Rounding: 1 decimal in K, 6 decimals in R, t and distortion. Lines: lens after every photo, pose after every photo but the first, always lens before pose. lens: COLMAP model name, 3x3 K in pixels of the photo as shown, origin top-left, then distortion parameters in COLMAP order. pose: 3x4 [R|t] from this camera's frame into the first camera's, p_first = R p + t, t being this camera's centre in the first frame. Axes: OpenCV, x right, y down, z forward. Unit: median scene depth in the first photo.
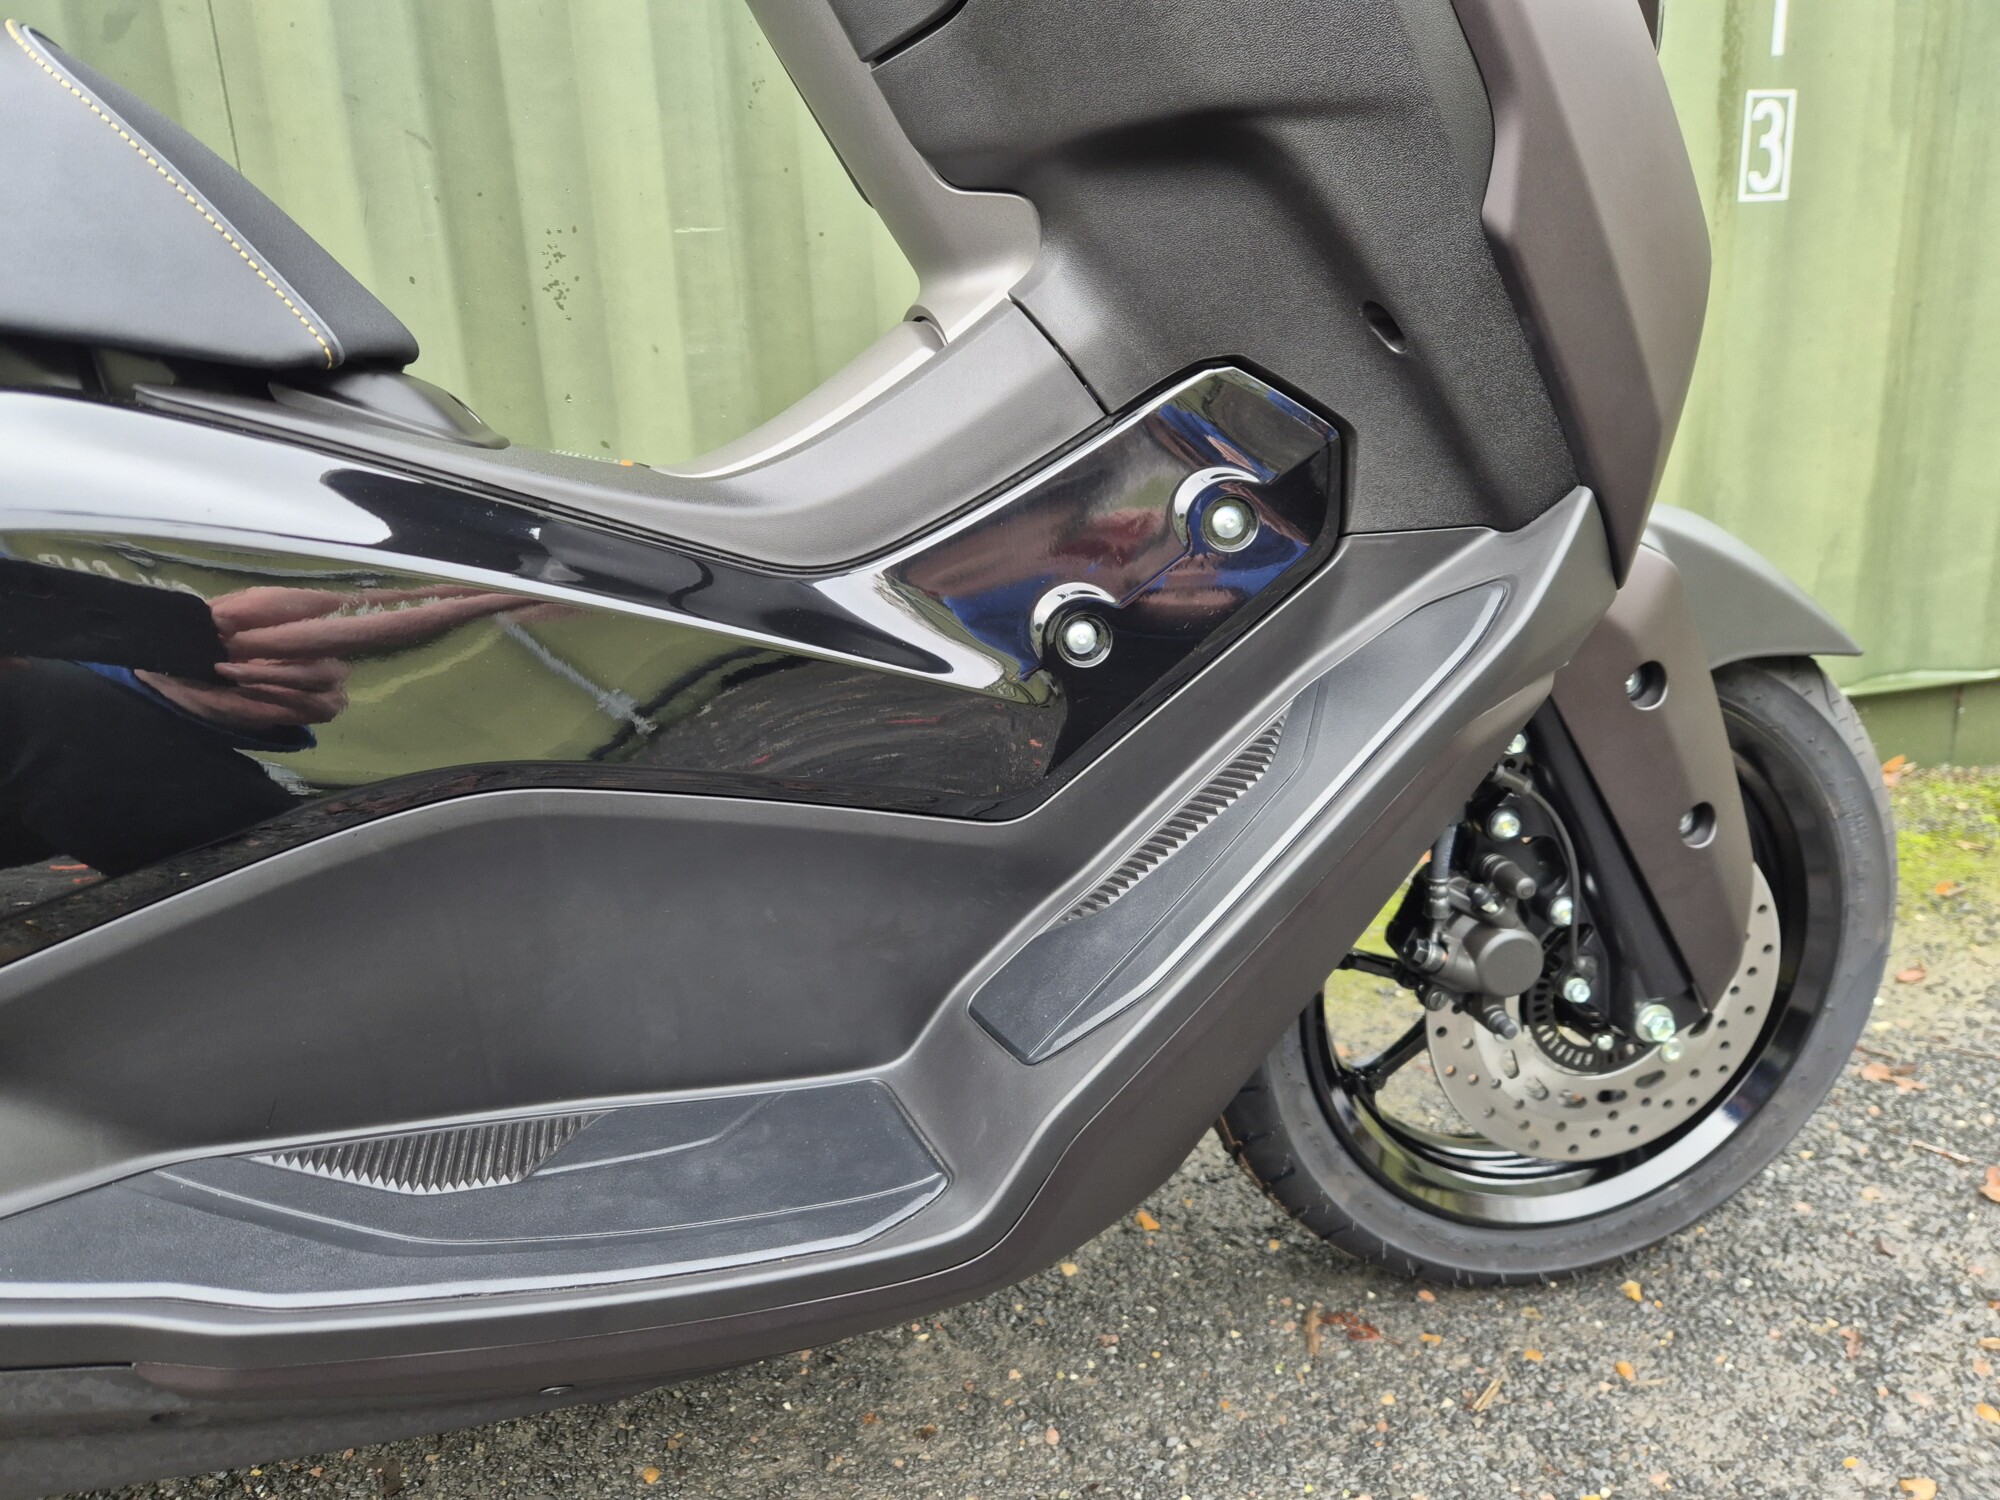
lens RADIAL K [[1342.7, 0, 983.8], [0, 1342.7, 732.3], [0, 0, 1]] dist [0.077111, -0.065146]
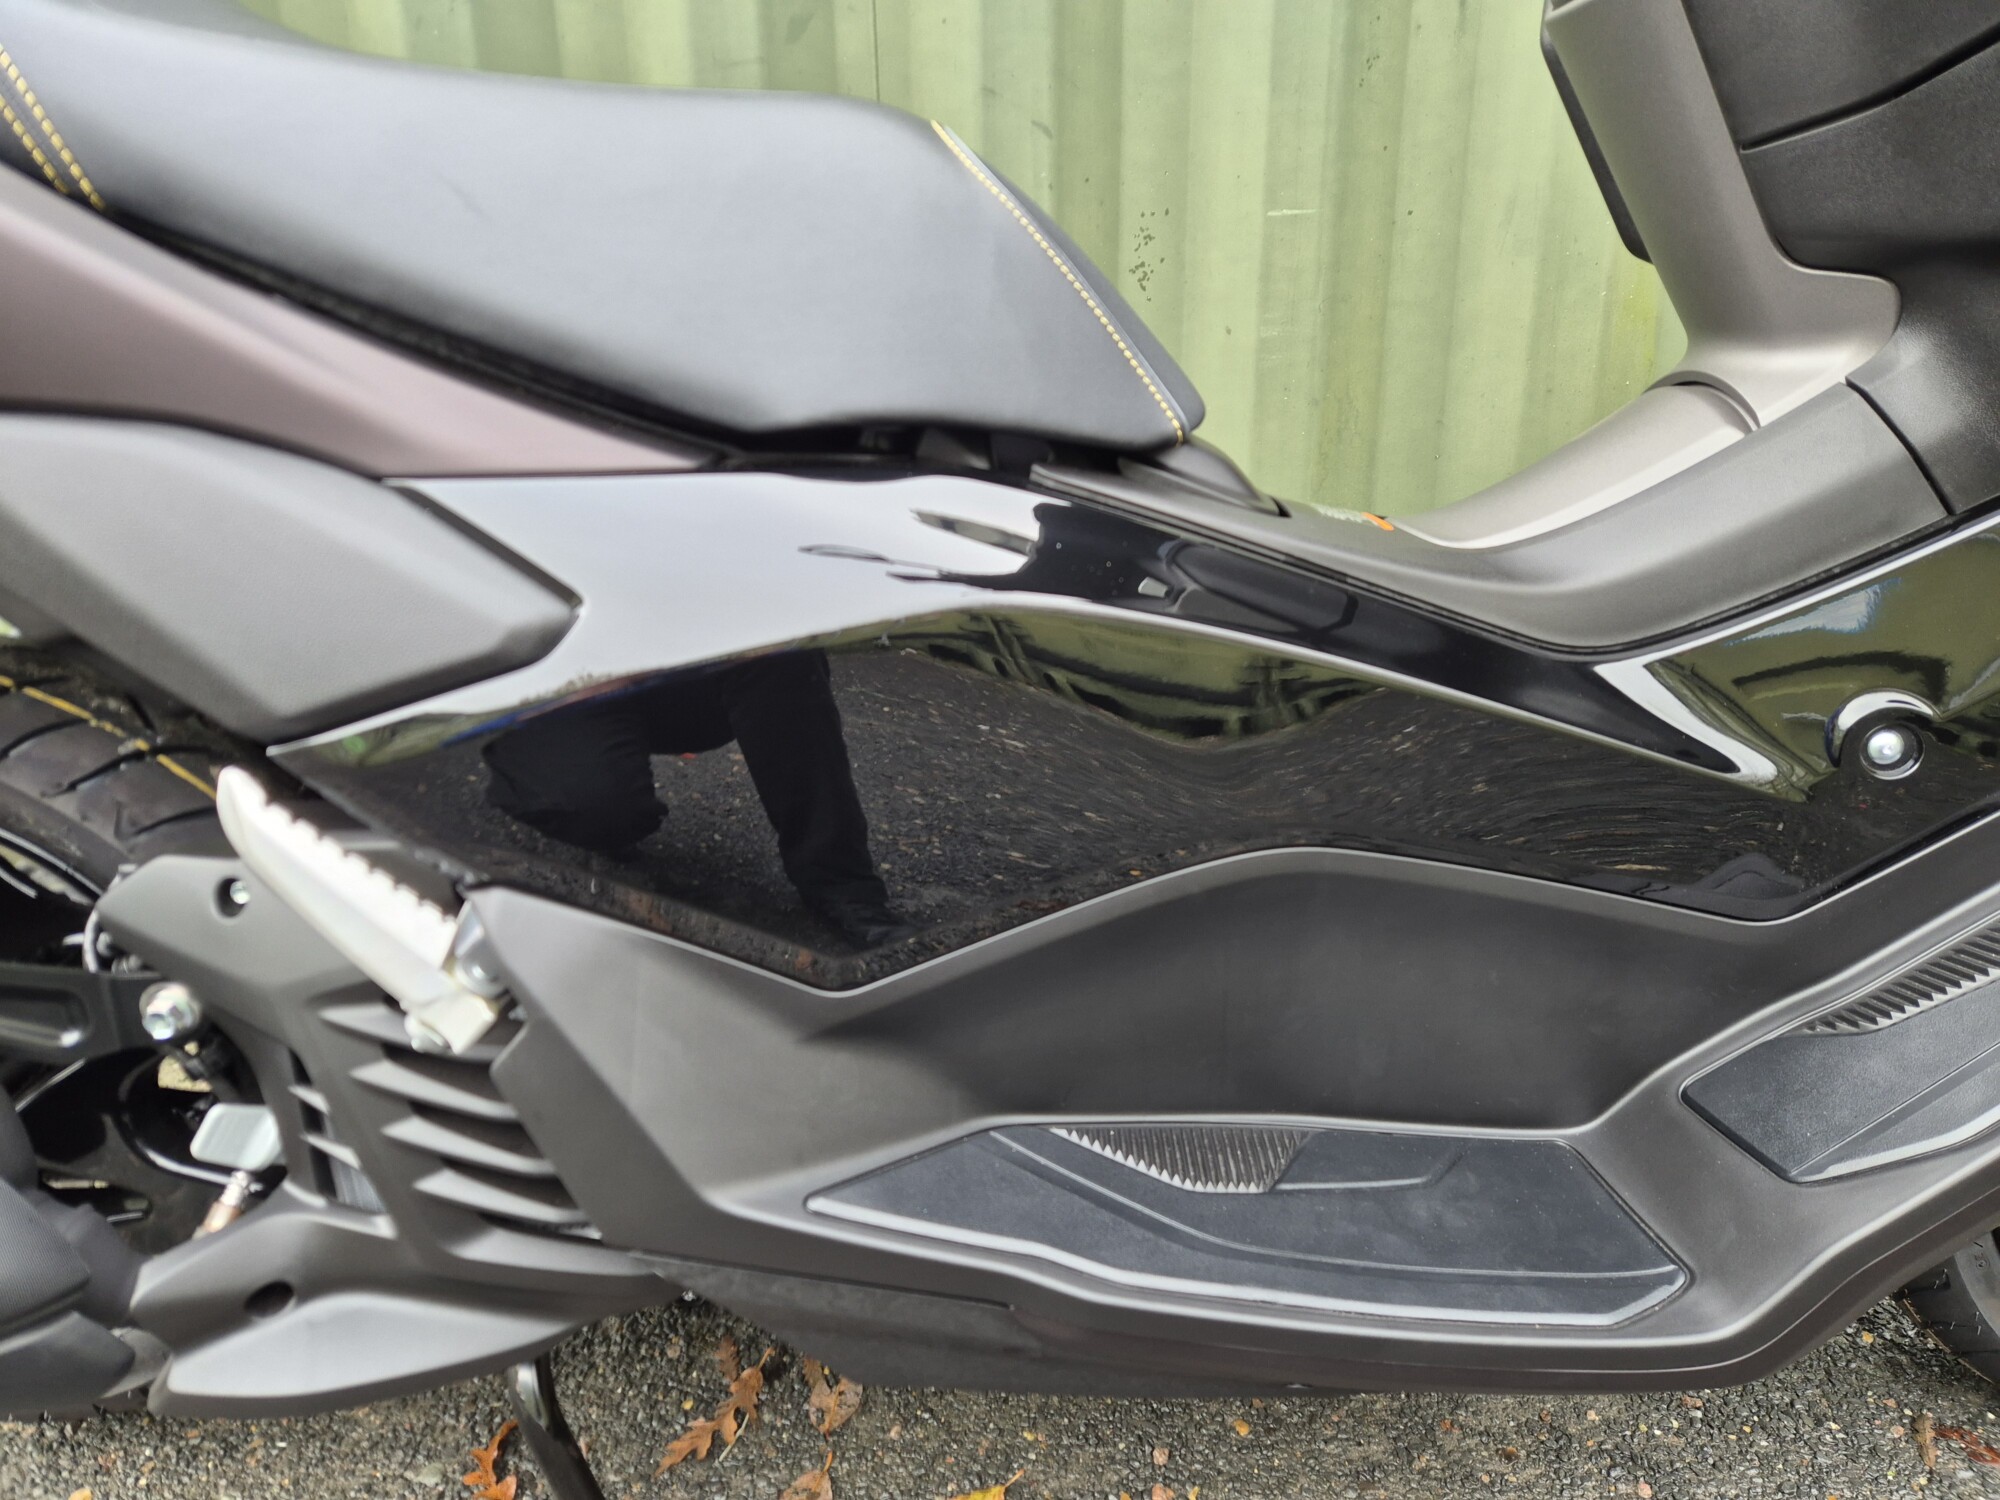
lens RADIAL K [[1342.7, 0, 979.4], [0, 1342.7, 735.3], [0, 0, 1]] dist [0.077111, -0.065146]
pose [[0.962857, 0.108927, -0.247065, -0.218135], [-0.092010, 0.992616, 0.079048, -0.069389], [0.253851, -0.053379, 0.965769, -0.073492]]
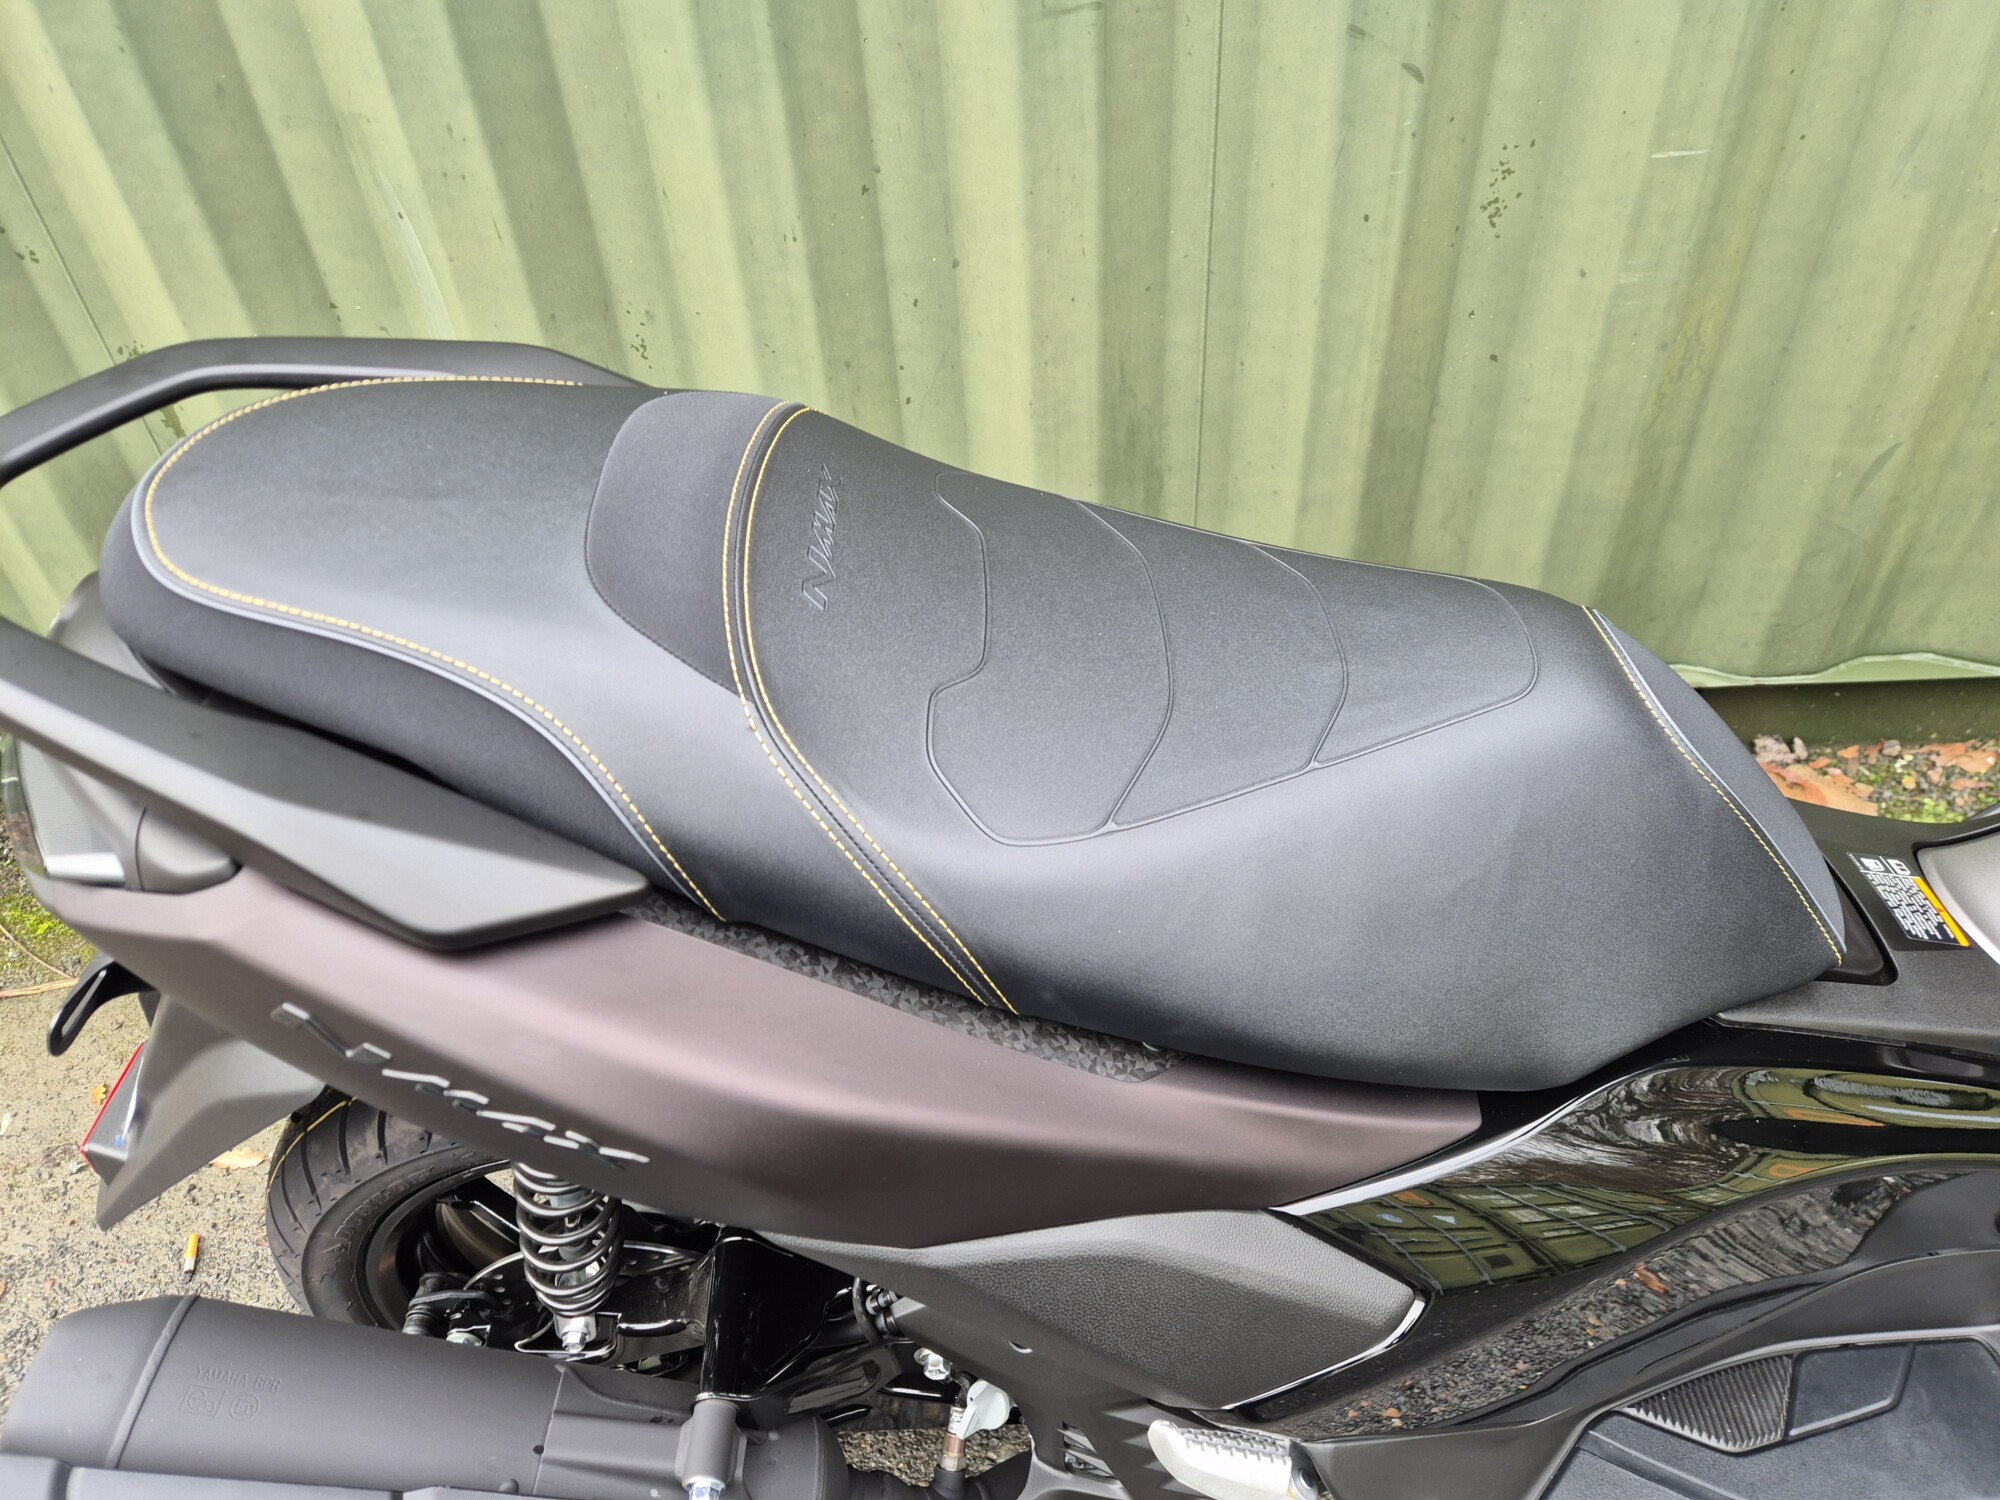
lens RADIAL K [[1342.7, 0, 1004.2], [0, 1342.7, 737.2], [0, 0, 1]] dist [0.077111, -0.065146]
pose [[0.972004, 0.149110, -0.181589, -0.653087], [-0.054594, 0.895009, 0.442695, -0.620257], [0.228534, -0.420388, 0.878093, -0.109293]]
